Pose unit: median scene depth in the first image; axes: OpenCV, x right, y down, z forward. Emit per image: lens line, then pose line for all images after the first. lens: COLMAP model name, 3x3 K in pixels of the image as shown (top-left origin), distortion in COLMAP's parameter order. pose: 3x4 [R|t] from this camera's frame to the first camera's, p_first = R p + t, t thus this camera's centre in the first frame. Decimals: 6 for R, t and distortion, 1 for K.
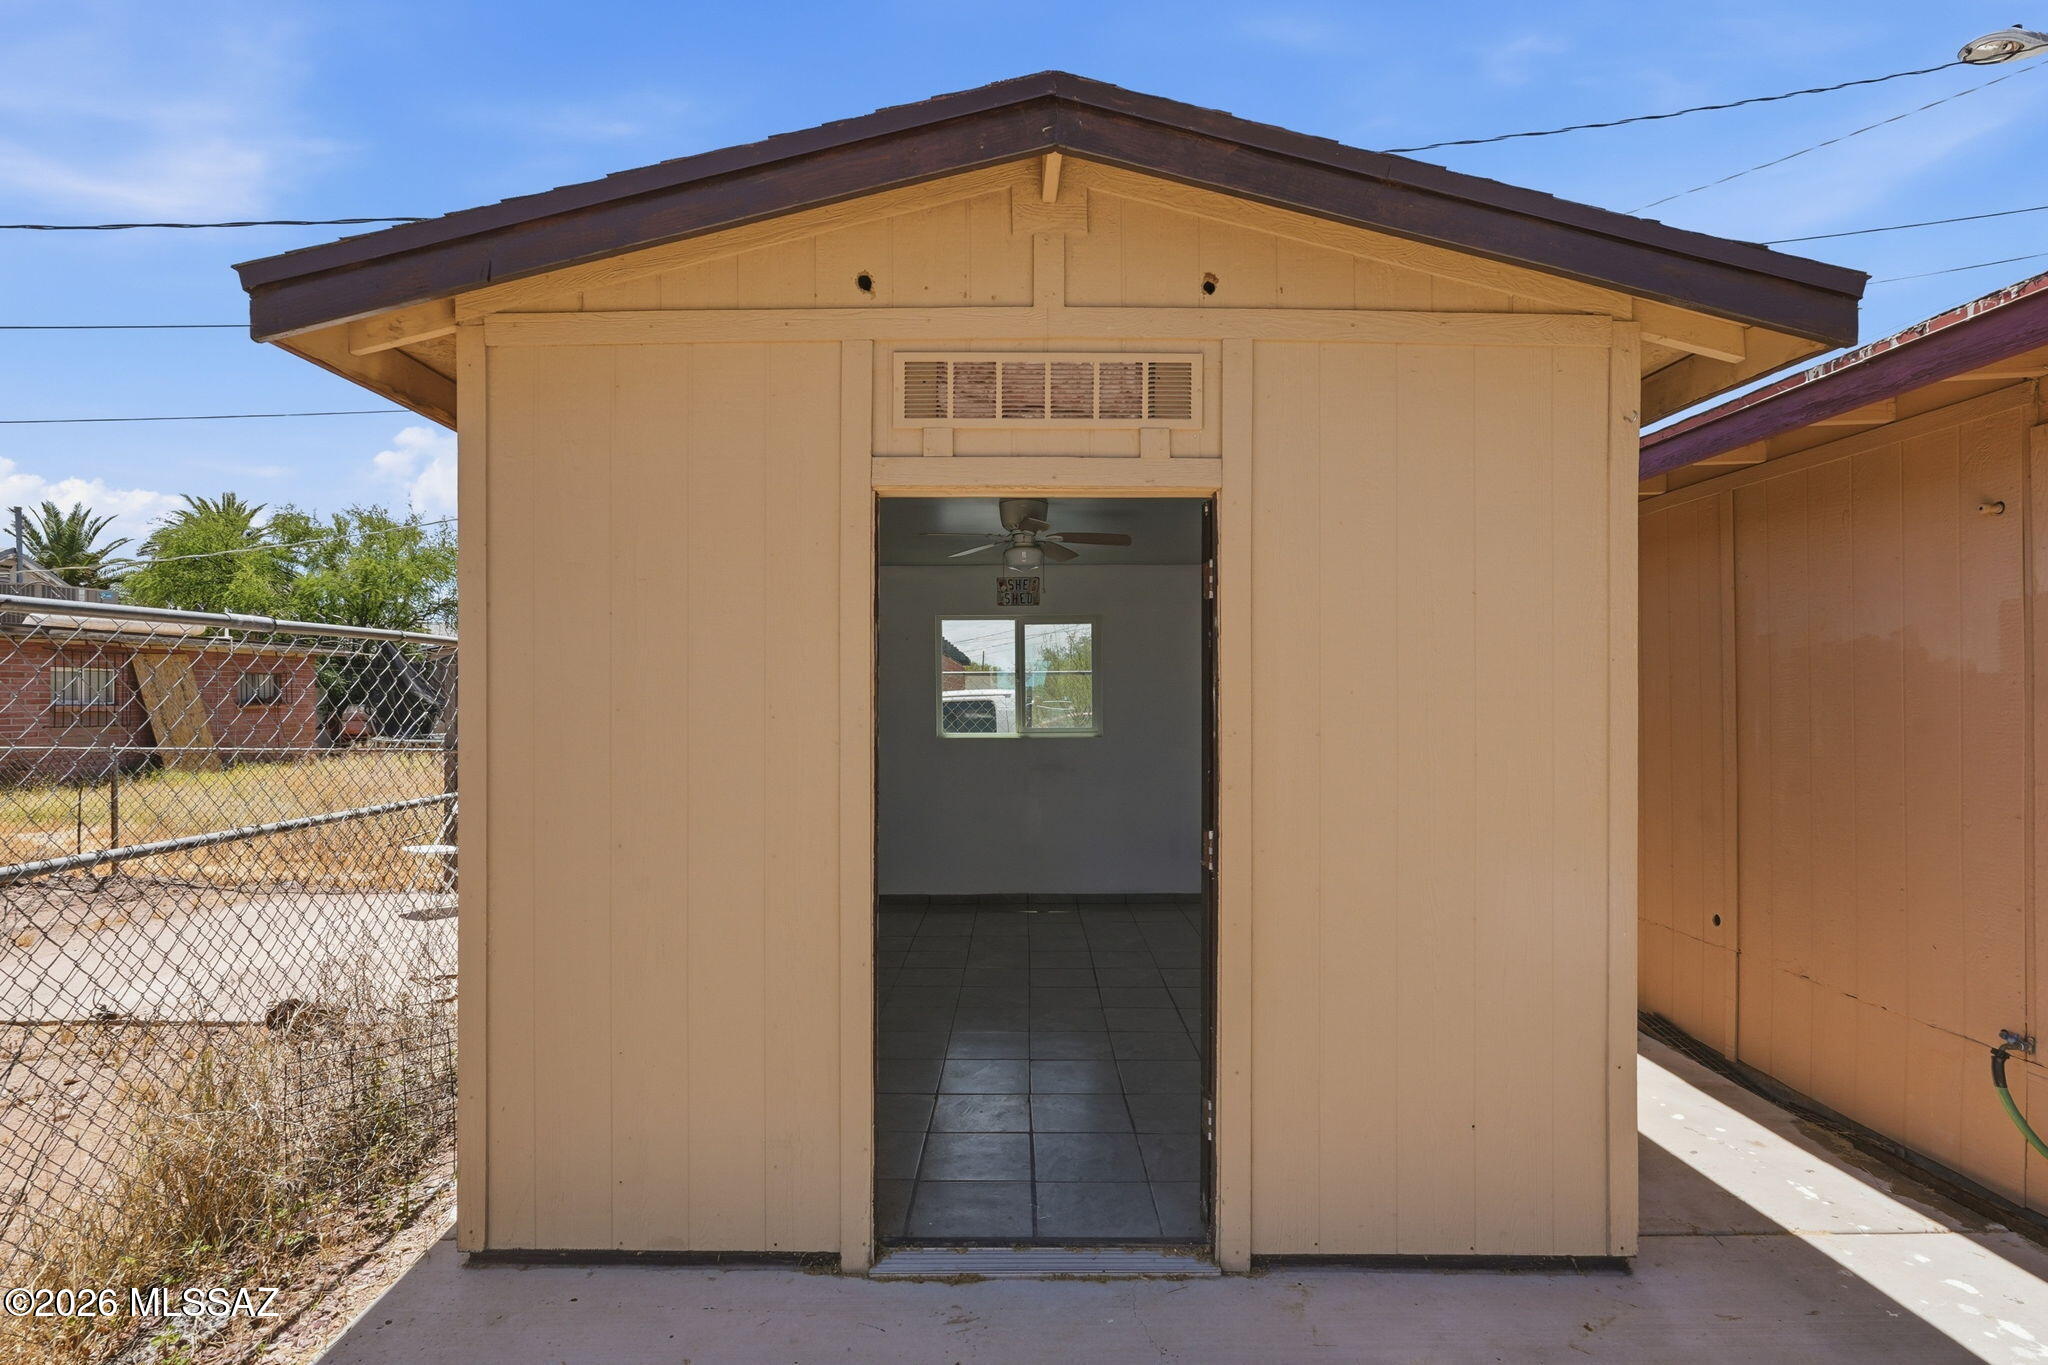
lens RADIAL K [[916.7, 0, 1015.2], [0, 916.7, 704.2], [0, 0, 1]] dist [-0.002669, -0.000023]
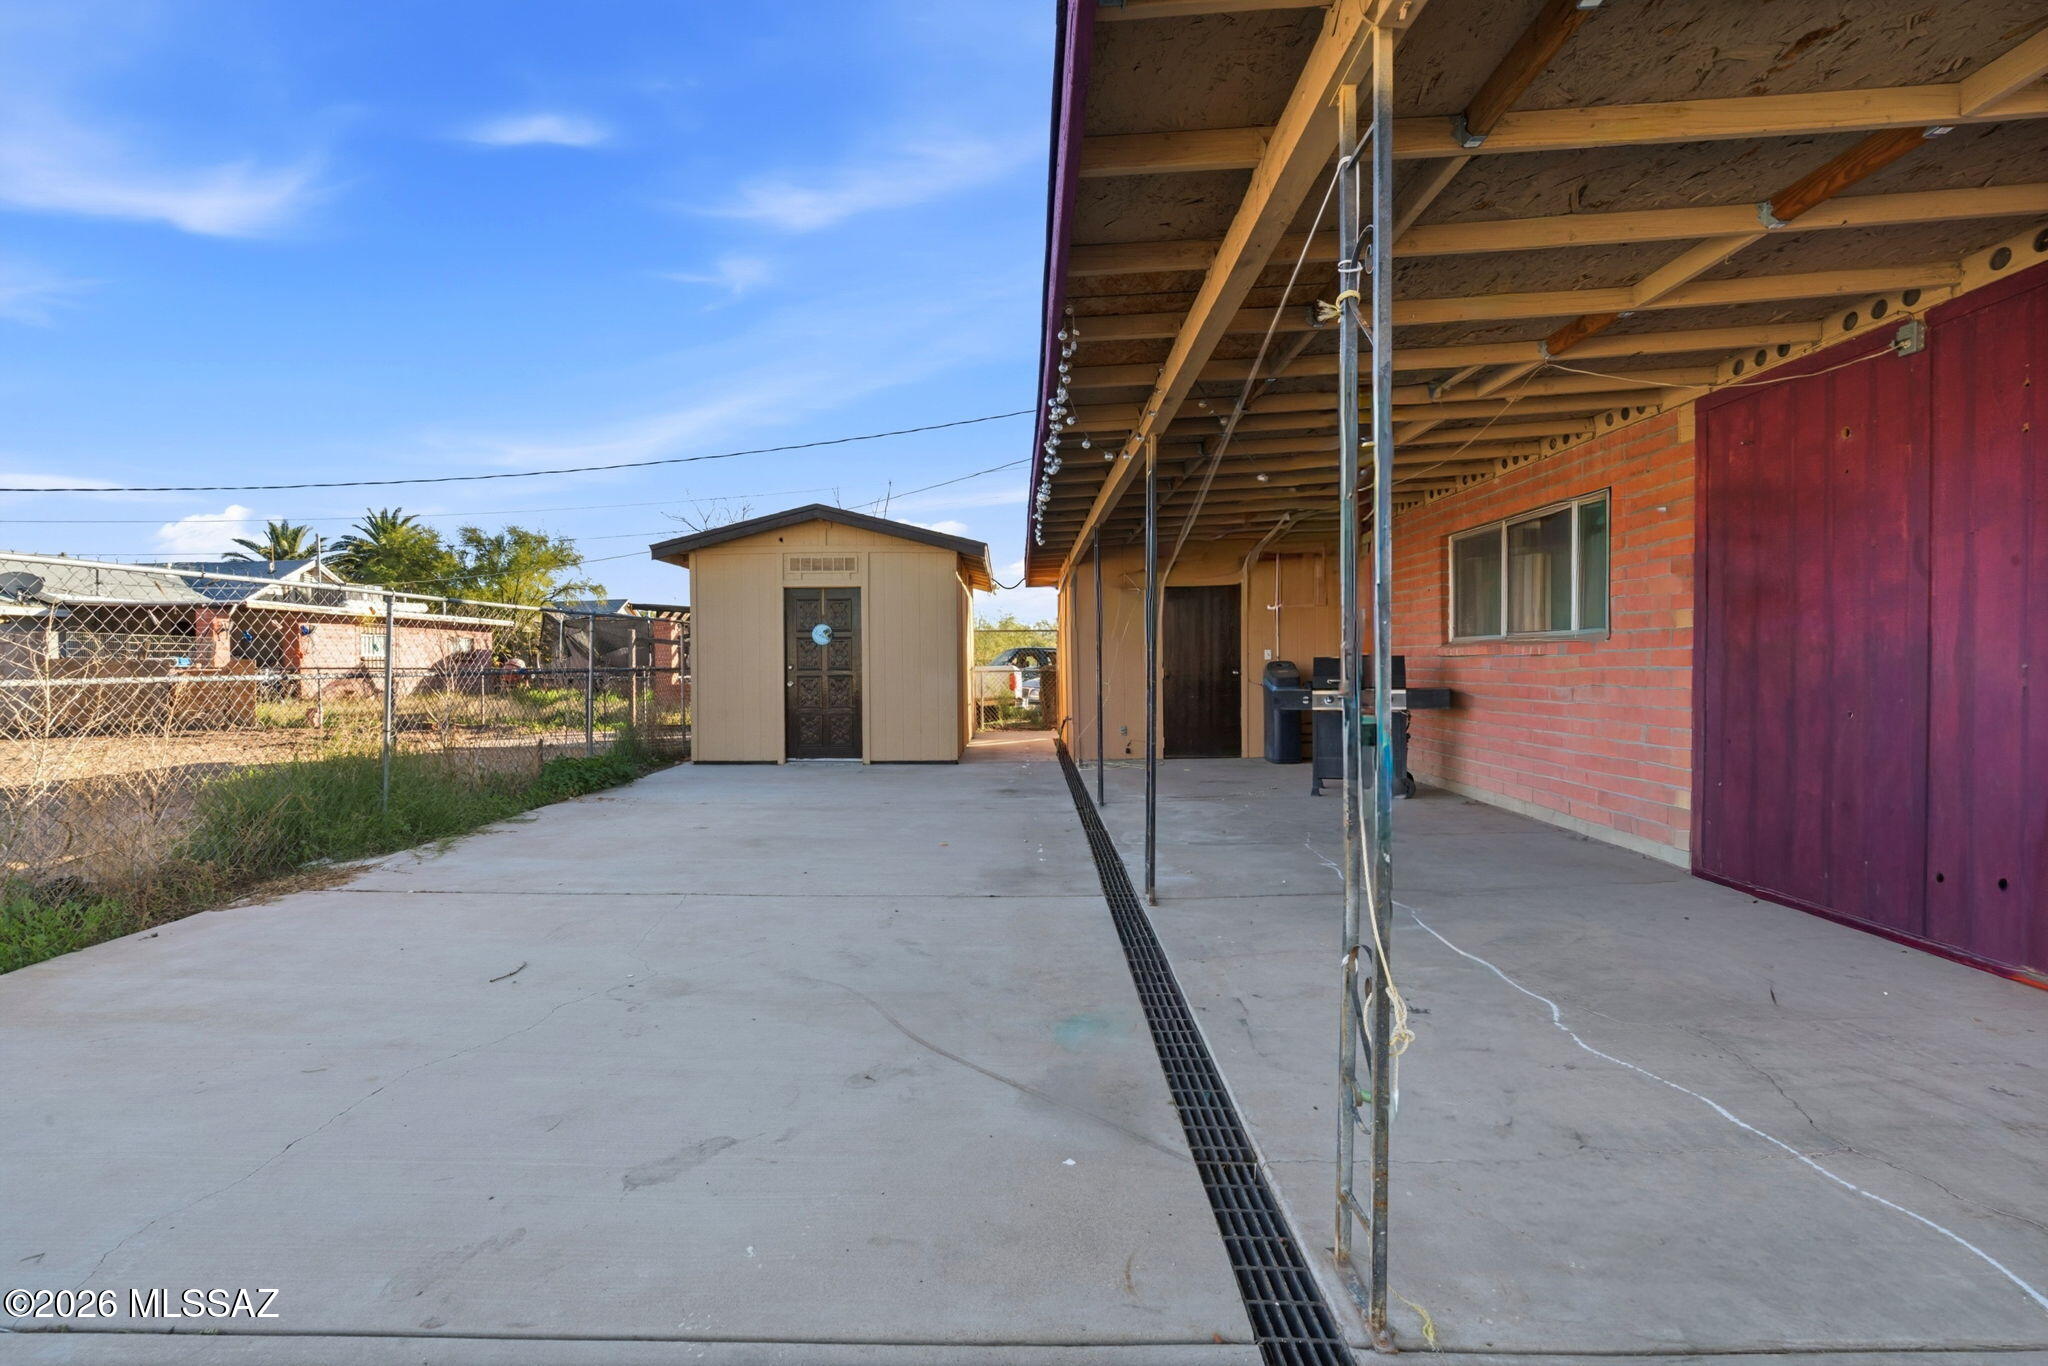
lens RADIAL K [[916.7, 0, 1030.8], [0, 916.7, 679.2], [0, 0, 1]] dist [-0.002669, -0.000023]
pose [[0.999792, -0.003571, -0.020090, 1.146025], [0.003840, 0.999904, 0.013340, 0.161857], [0.020041, -0.013414, 0.999709, -3.464413]]
